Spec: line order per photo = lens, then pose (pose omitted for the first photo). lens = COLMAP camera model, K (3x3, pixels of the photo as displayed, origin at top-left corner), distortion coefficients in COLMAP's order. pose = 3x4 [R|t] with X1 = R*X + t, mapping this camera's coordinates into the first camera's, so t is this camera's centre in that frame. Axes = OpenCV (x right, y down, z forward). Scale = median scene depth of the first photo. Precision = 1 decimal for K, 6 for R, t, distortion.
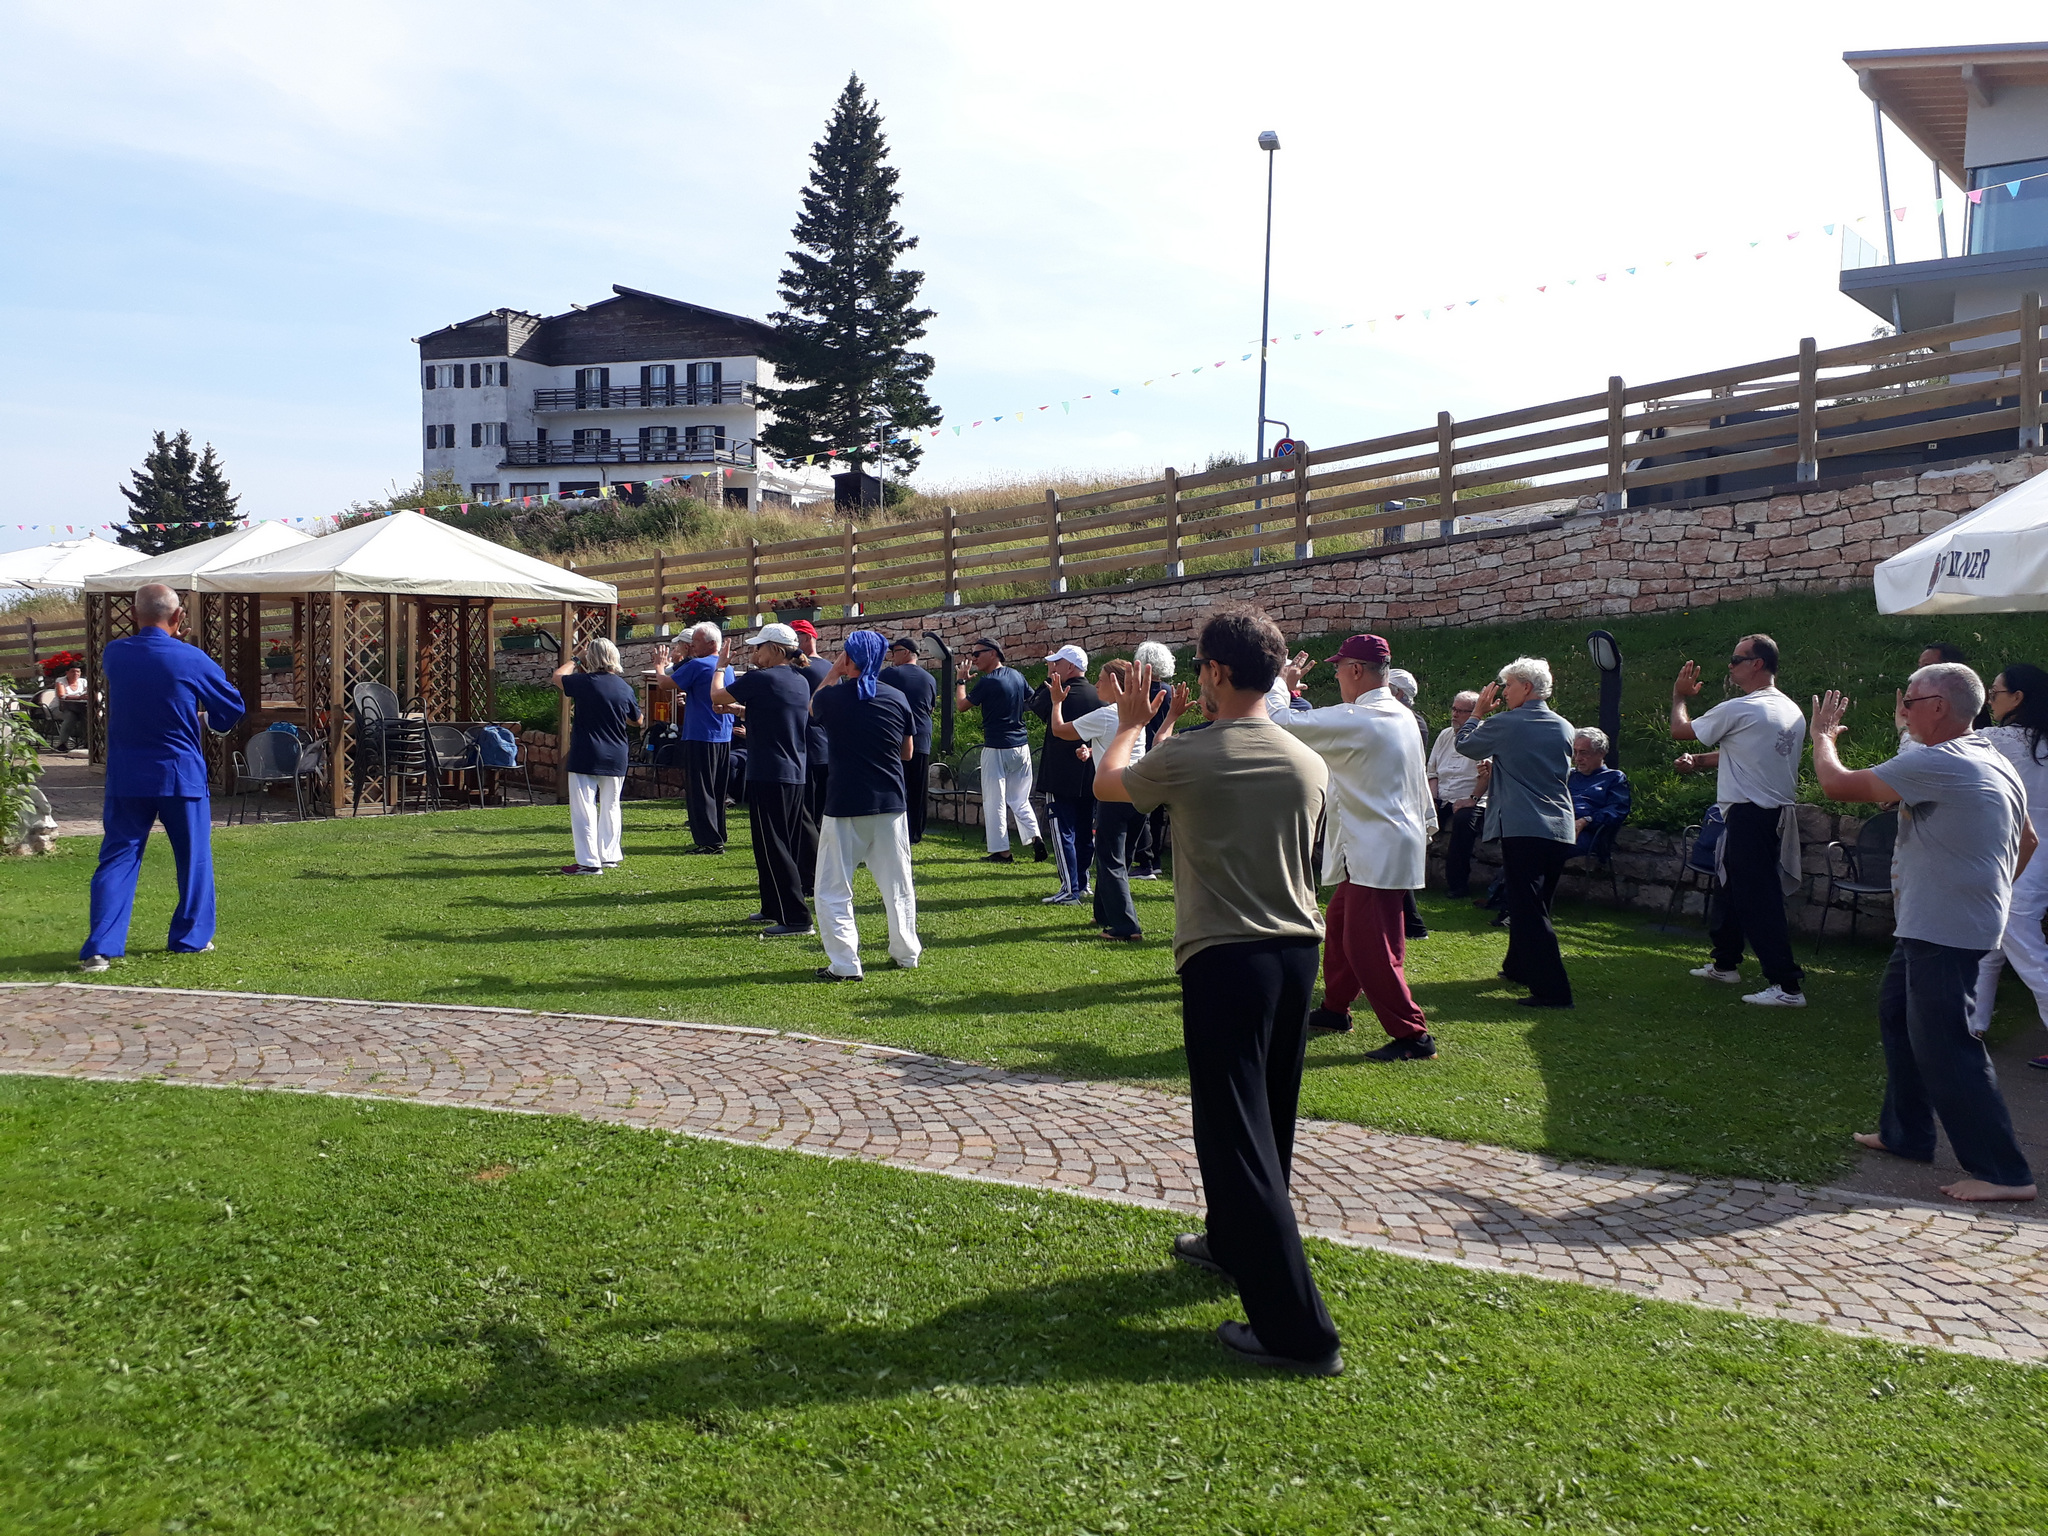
lens RADIAL K [[1654.7, 0, 1044.9], [0, 1654.7, 804.0], [0, 0, 1]] dist [0.027854, -0.039074]
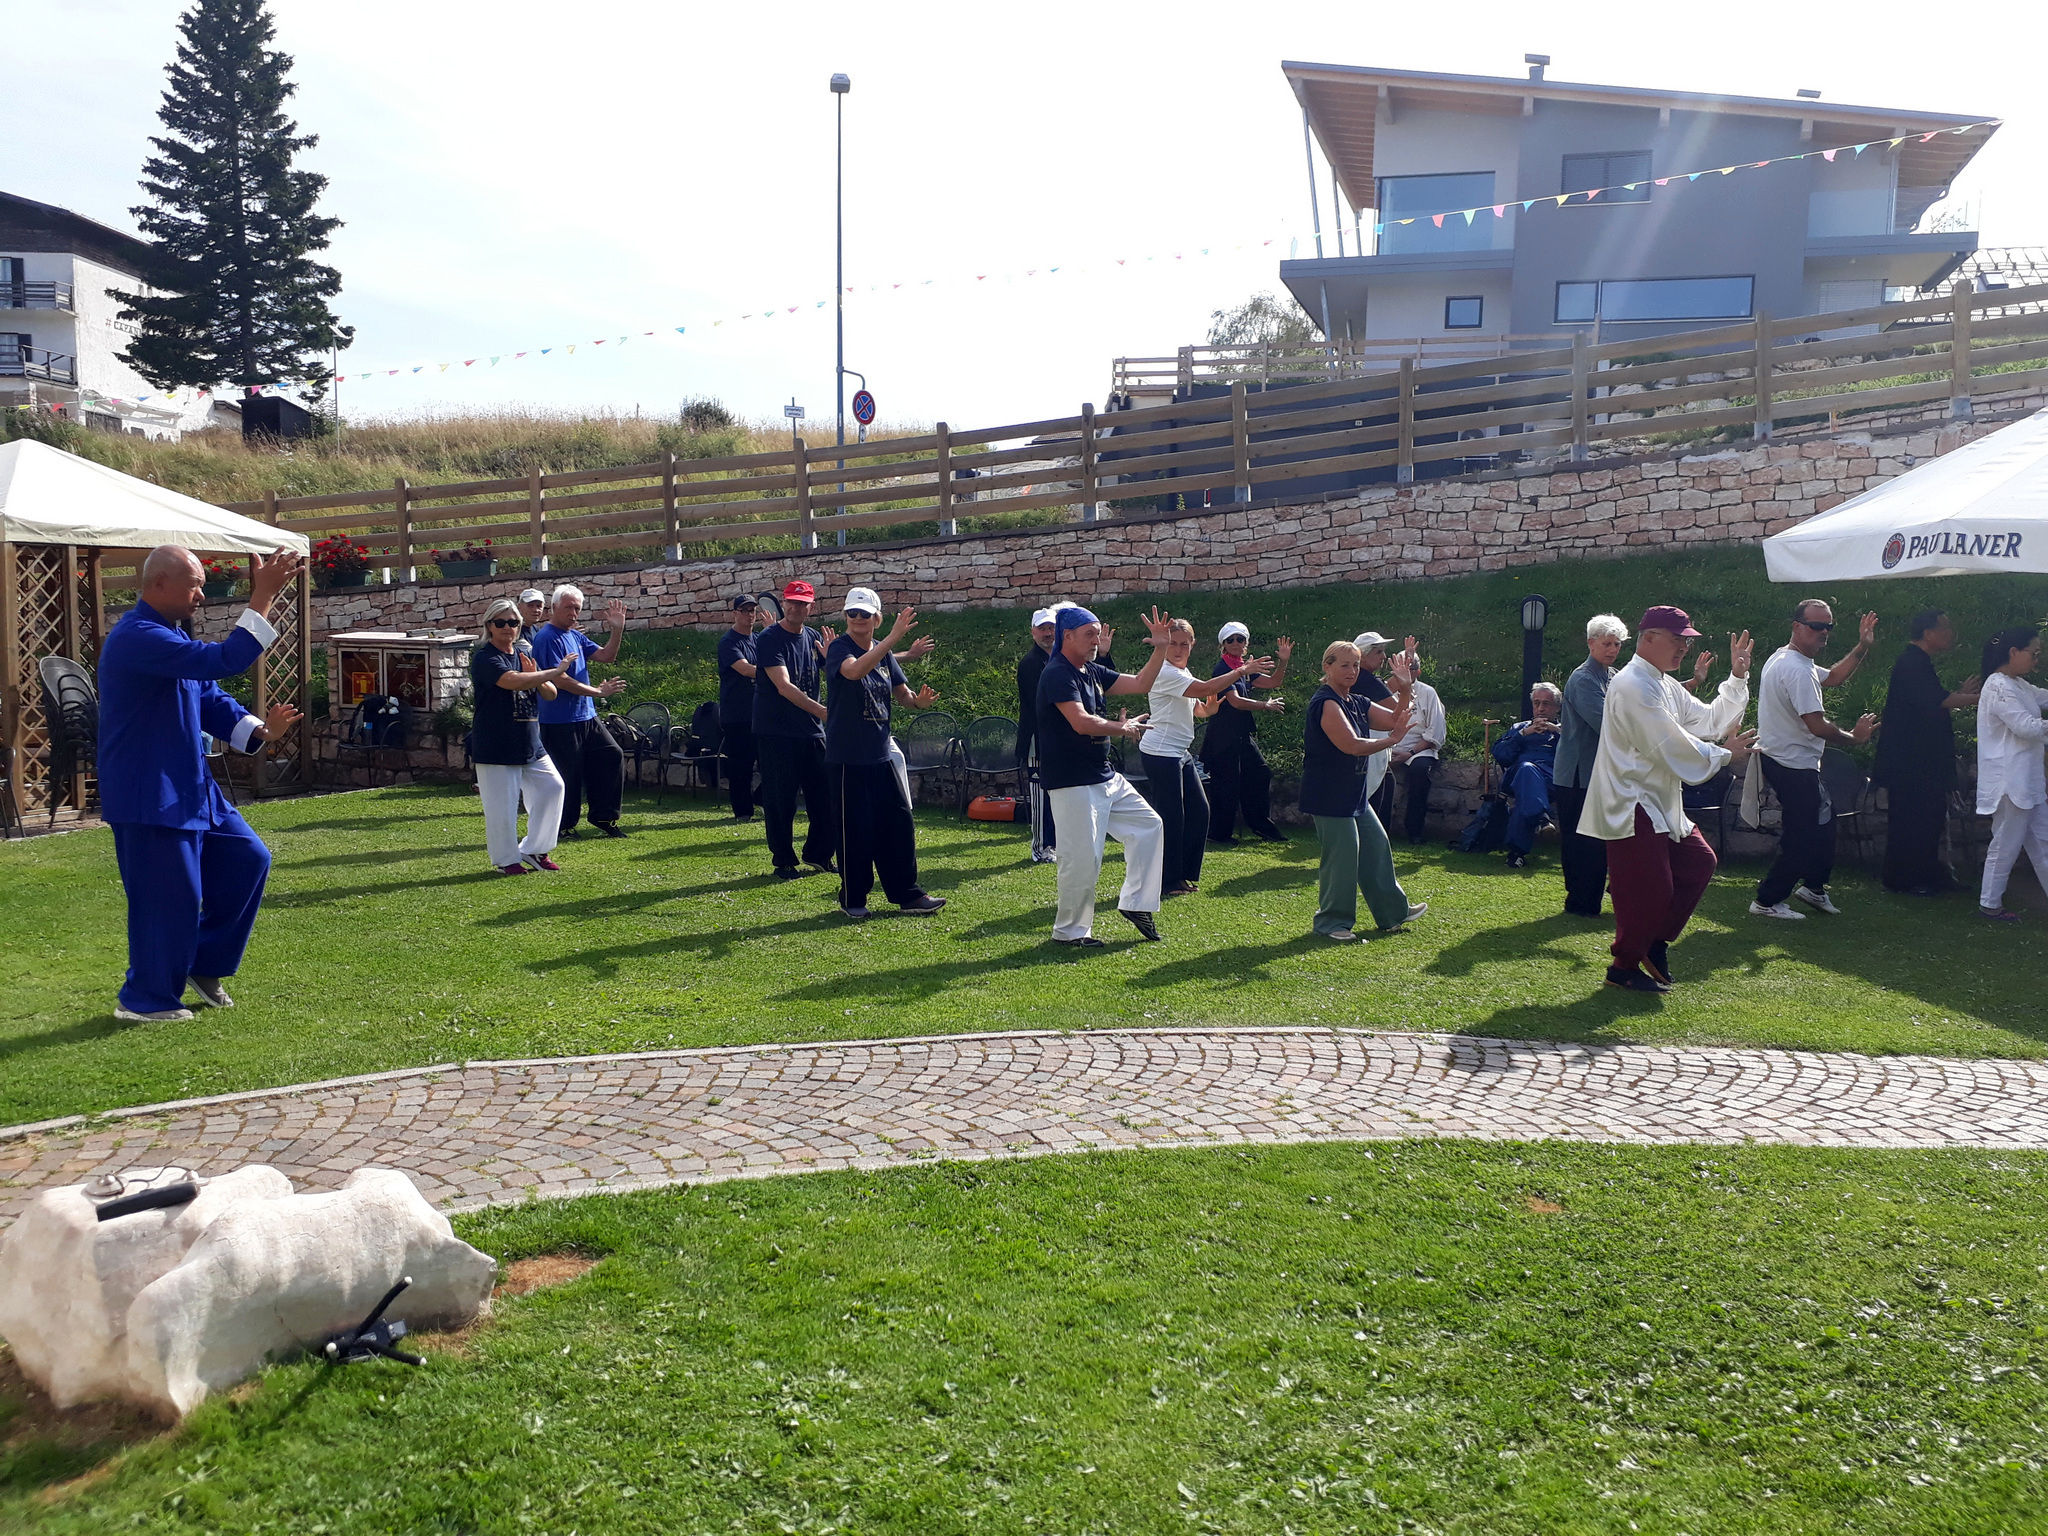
lens RADIAL K [[1654.7, 0, 1018.8], [0, 1654.7, 784.8], [0, 0, 1]] dist [0.027854, -0.039074]
pose [[0.920183, -0.046376, 0.388732, -0.127840], [0.037840, 0.998846, 0.029590, -0.008058], [-0.389656, -0.012519, 0.920876, 0.038224]]
